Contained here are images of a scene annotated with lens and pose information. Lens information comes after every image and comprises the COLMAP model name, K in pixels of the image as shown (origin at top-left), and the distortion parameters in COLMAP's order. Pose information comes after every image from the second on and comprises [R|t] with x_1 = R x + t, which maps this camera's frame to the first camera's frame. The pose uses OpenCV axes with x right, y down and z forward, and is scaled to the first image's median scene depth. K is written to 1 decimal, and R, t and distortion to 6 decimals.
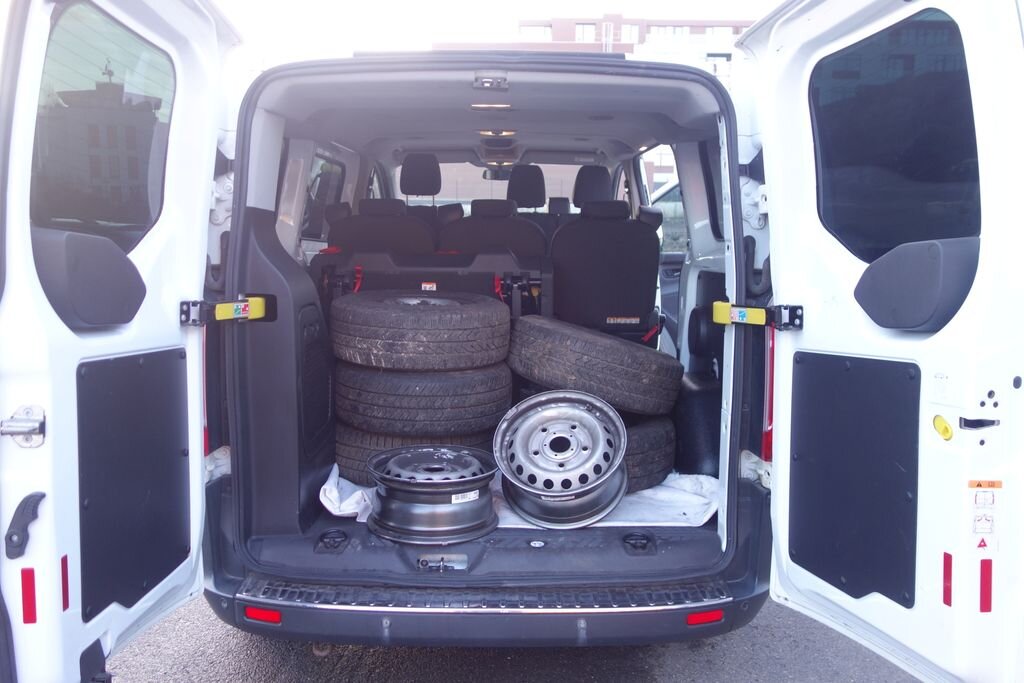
lens RADIAL K [[815.3, 0, 511.0], [0, 815.3, 342.1], [0, 0, 1]] dist [0.007076, 0.000285]
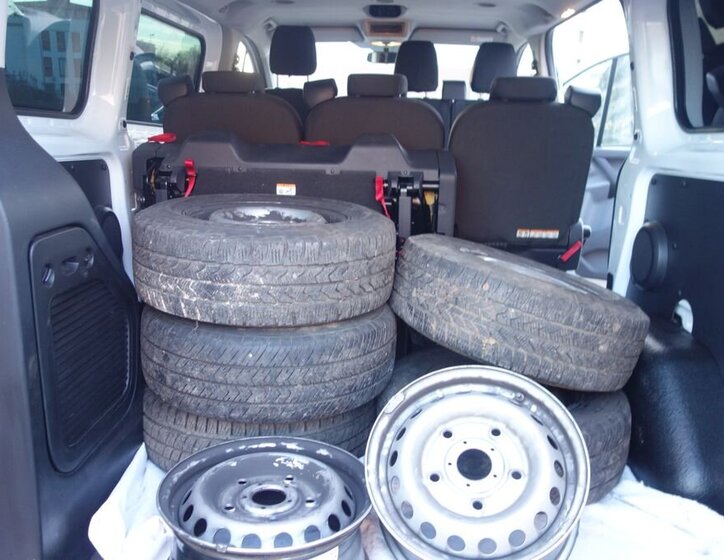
lens RADIAL K [[634.5, 0, 362.2], [0, 634.5, 277.5], [0, 0, 1]] dist [0.002251, -0.011741]
pose [[0.998761, 0.024278, -0.043431, -0.005791], [-0.019985, 0.995114, 0.096691, -0.051944], [0.045567, -0.095703, 0.994366, 0.481821]]
